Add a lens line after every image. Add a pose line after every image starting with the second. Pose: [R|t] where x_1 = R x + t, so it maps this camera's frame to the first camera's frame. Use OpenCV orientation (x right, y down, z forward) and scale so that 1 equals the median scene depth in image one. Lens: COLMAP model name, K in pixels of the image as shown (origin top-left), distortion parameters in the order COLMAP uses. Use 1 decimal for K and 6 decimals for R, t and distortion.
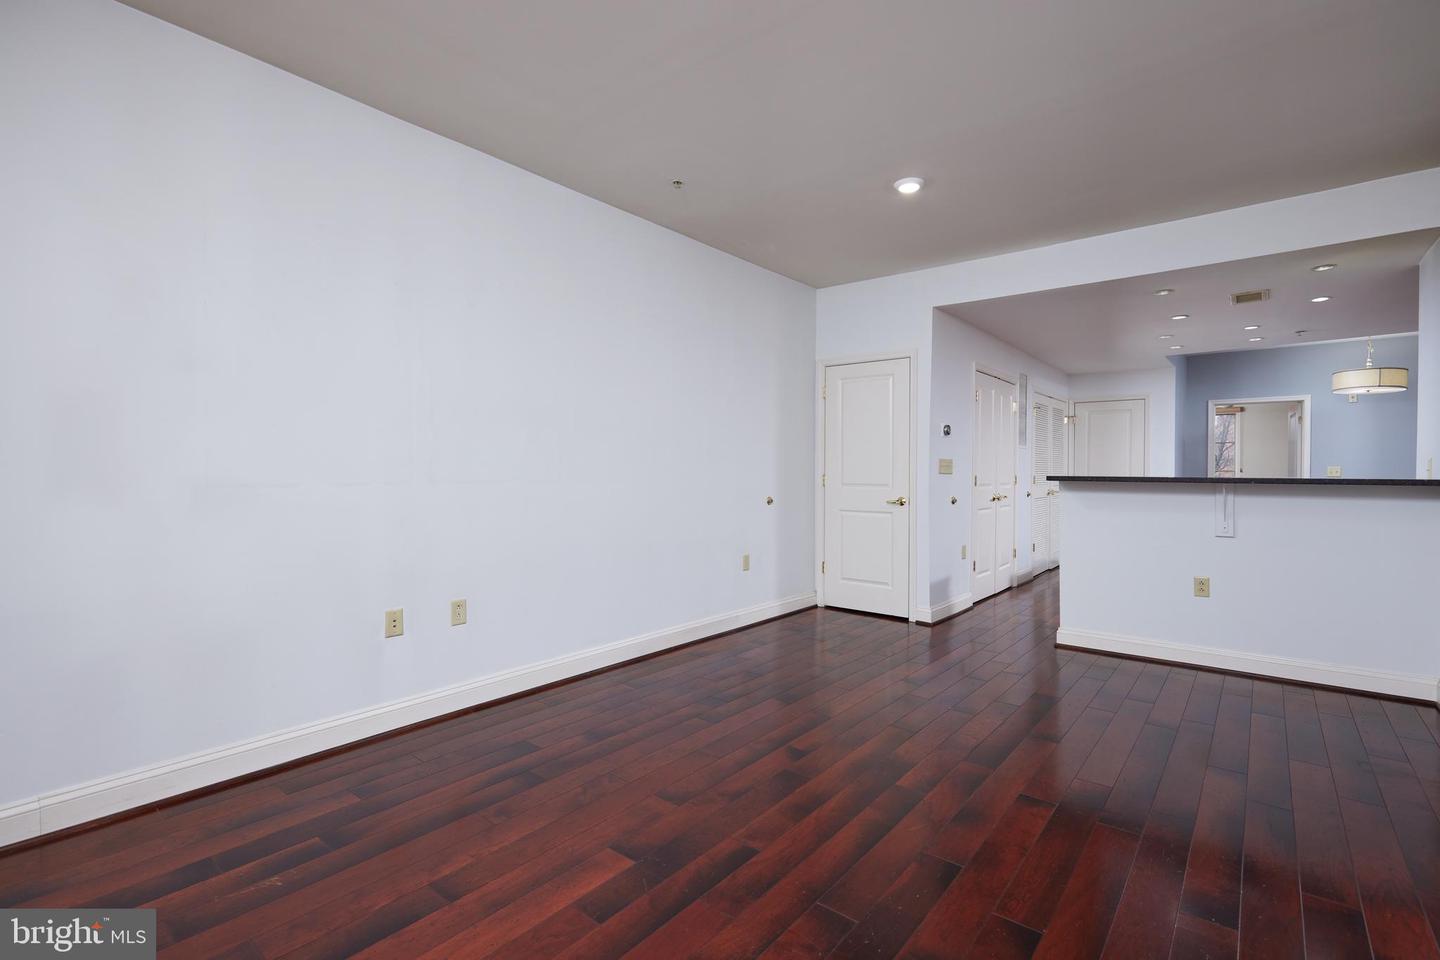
lens RADIAL K [[655.5, 0, 731.8], [0, 655.5, 481.1], [0, 0, 1]] dist [0.002925, -0.000796]
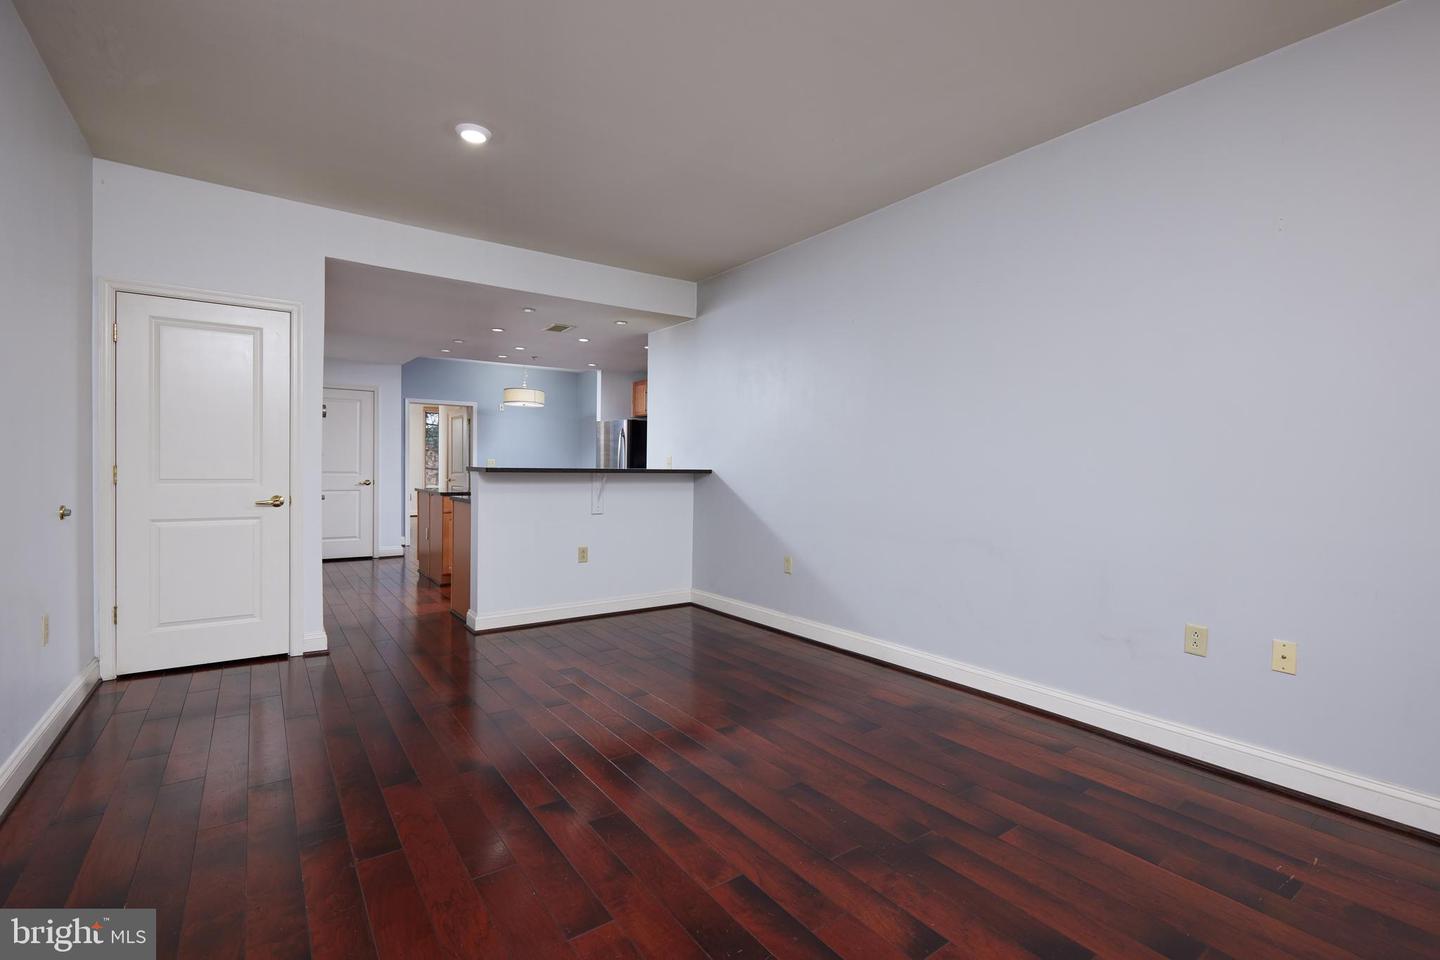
lens RADIAL K [[655.5, 0, 731.1], [0, 655.5, 476.1], [0, 0, 1]] dist [0.002925, -0.000796]
pose [[0.258325, -0.014268, 0.965953, -0.454133], [0.004210, 0.999898, 0.013643, -0.008377], [-0.966049, 0.000542, 0.258359, 0.409921]]
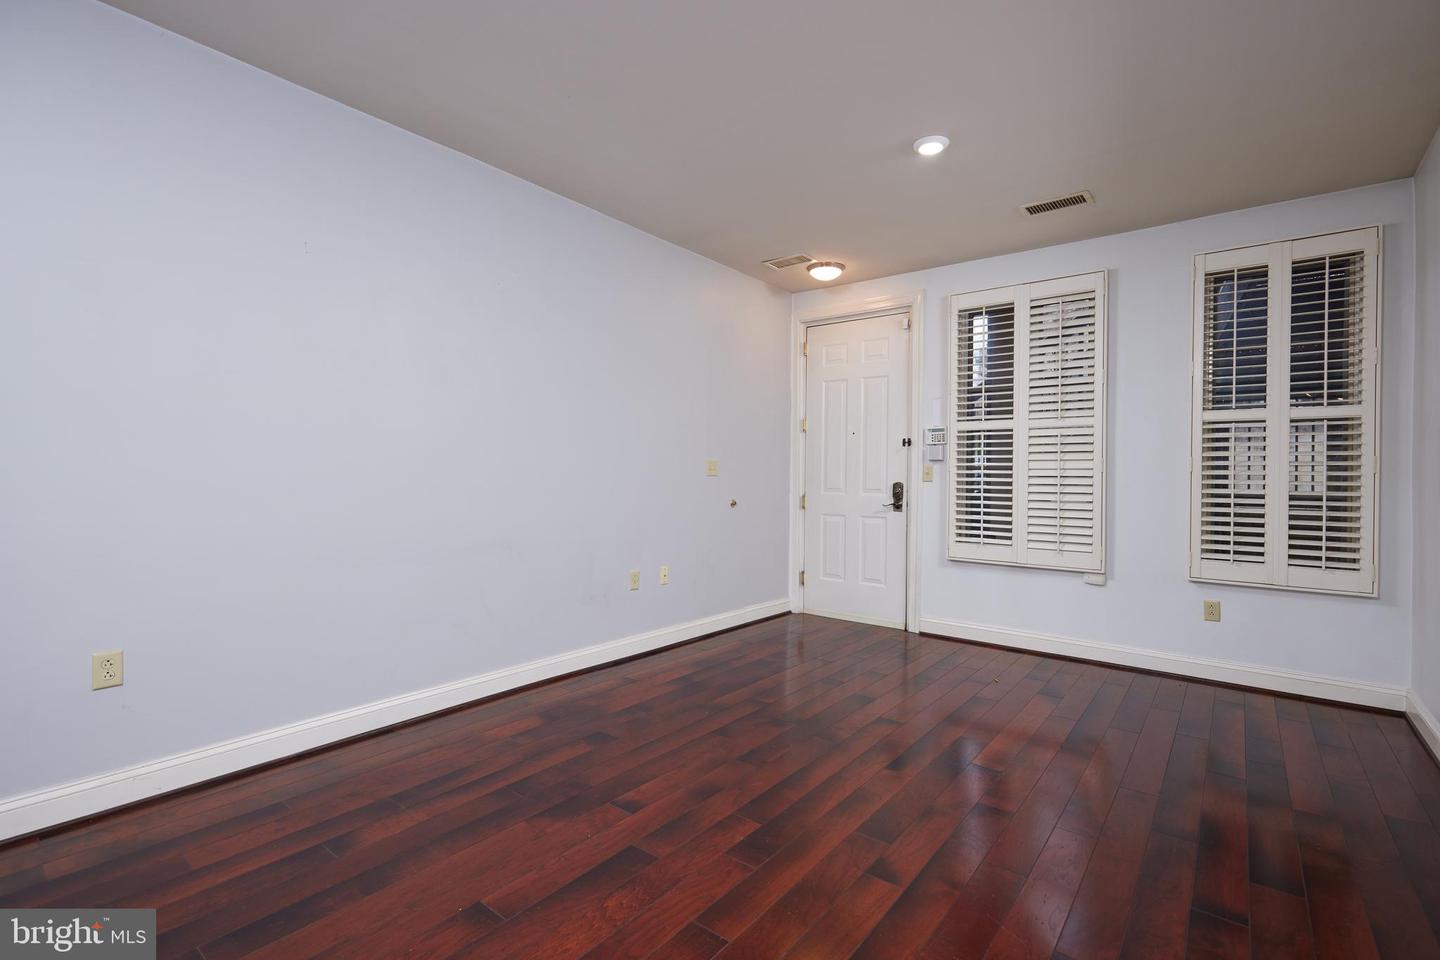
lens RADIAL K [[655.5, 0, 731.8], [0, 655.5, 476.6], [0, 0, 1]] dist [0.002925, -0.000796]
pose [[-0.999562, -0.017636, -0.023786, 0.206009], [-0.018004, 0.999720, 0.015349, -0.017925], [0.023509, 0.015771, -0.999599, 1.217500]]
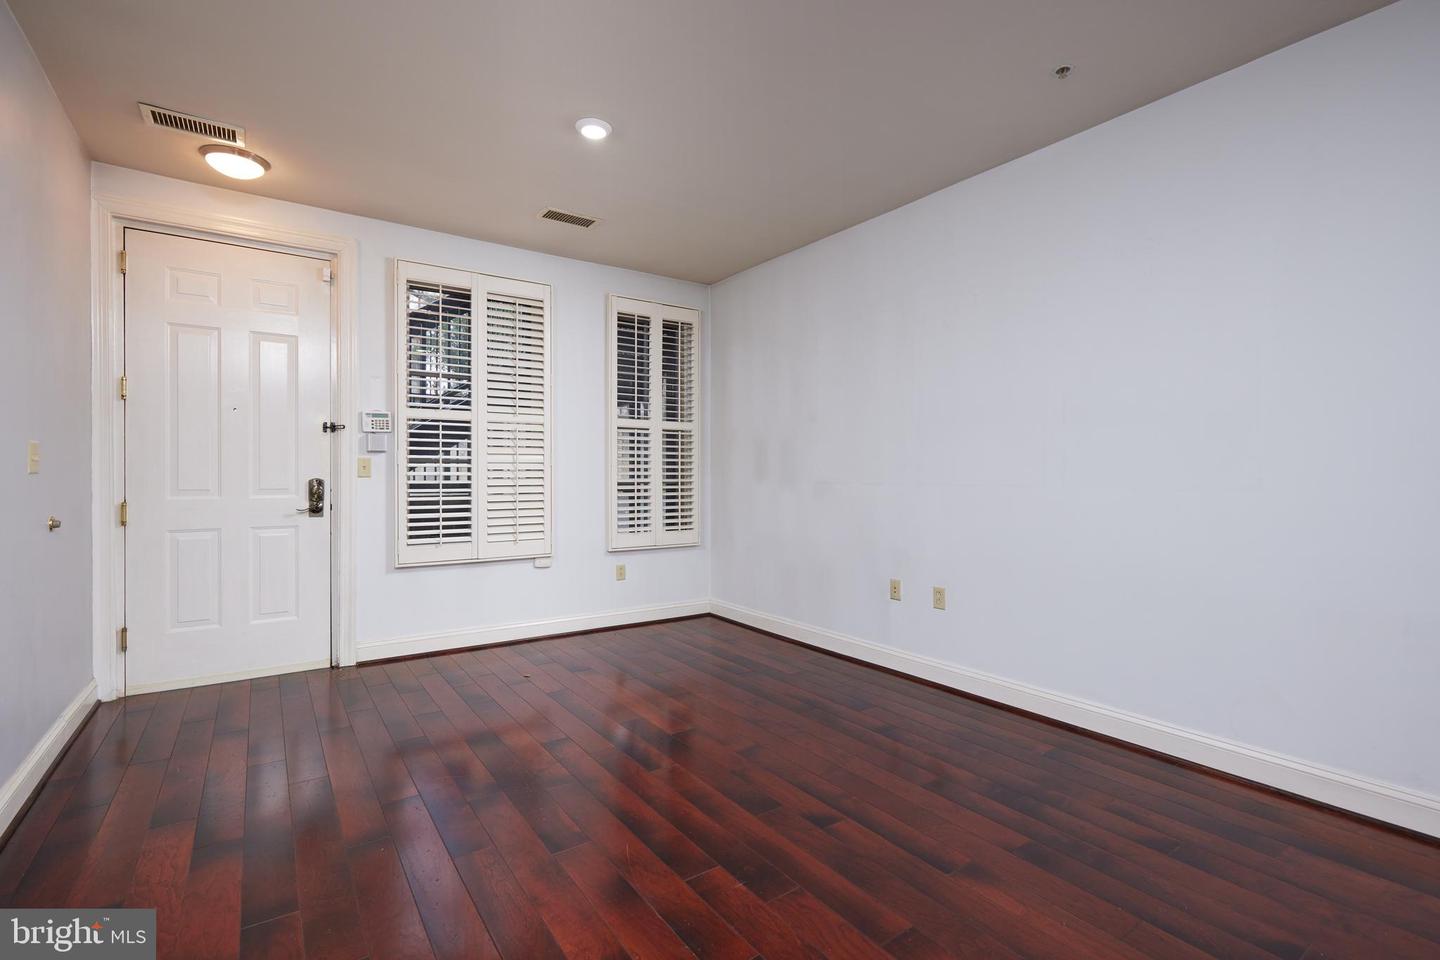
lens RADIAL K [[655.5, 0, 728.4], [0, 655.5, 477.3], [0, 0, 1]] dist [0.002925, -0.000796]
pose [[-0.269553, -0.001106, -0.962985, 0.652424], [-0.016038, 0.999866, 0.003341, -0.007898], [0.962852, 0.016344, -0.269534, 0.784868]]
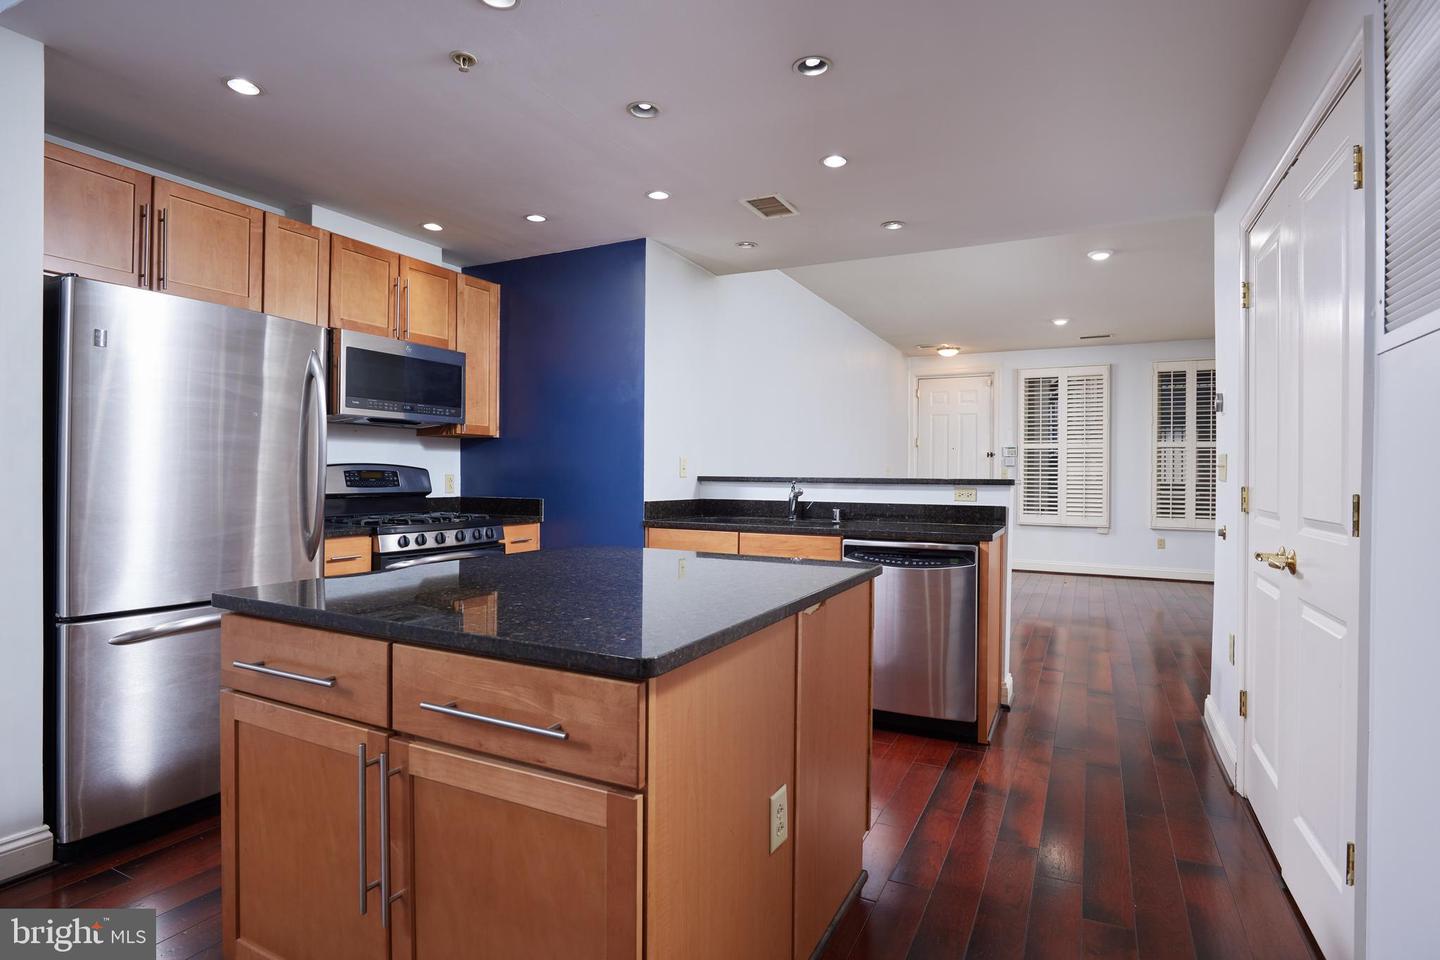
lens RADIAL K [[735.8, 0, 738.8], [0, 735.8, 472.1], [0, 0, 1]] dist [-0.021068, 0.001345]
pose [[-0.973055, -0.013869, -0.230156, 1.197558], [-0.016267, 0.999831, 0.008524, -0.023246], [0.229999, 0.012039, -0.973116, 2.083572]]
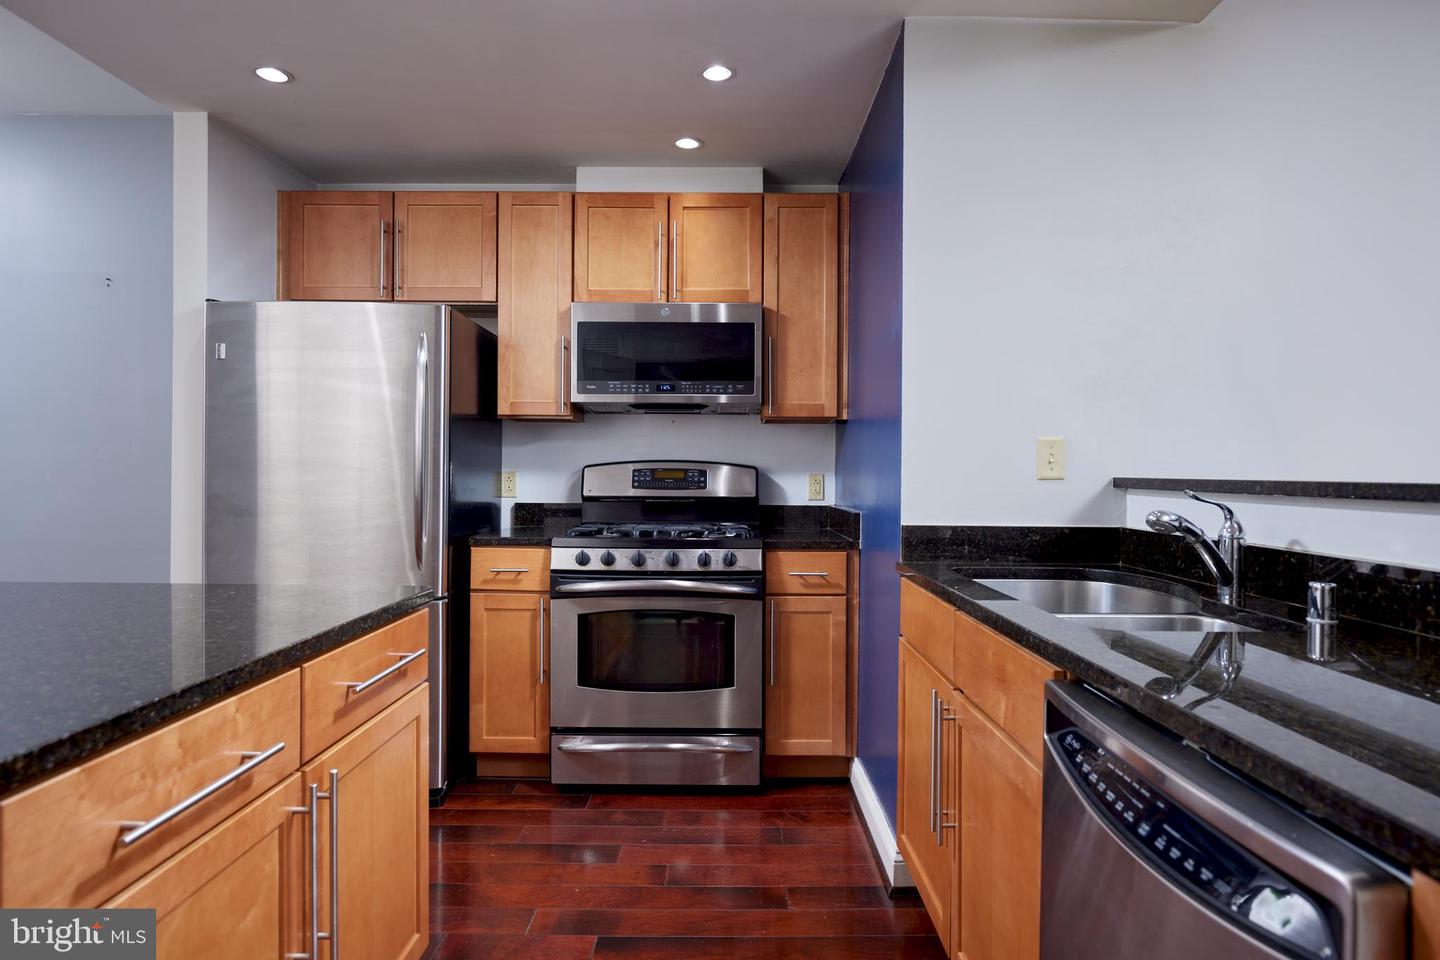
lens RADIAL K [[829.0, 0, 724.1], [0, 829.0, 472.4], [0, 0, 1]] dist [-0.011423, 0.000094]
pose [[-0.629626, -0.010867, 0.776823, 0.699167], [-0.000206, 0.999904, 0.013820, -0.017656], [-0.776899, 0.008541, -0.629568, 1.526889]]
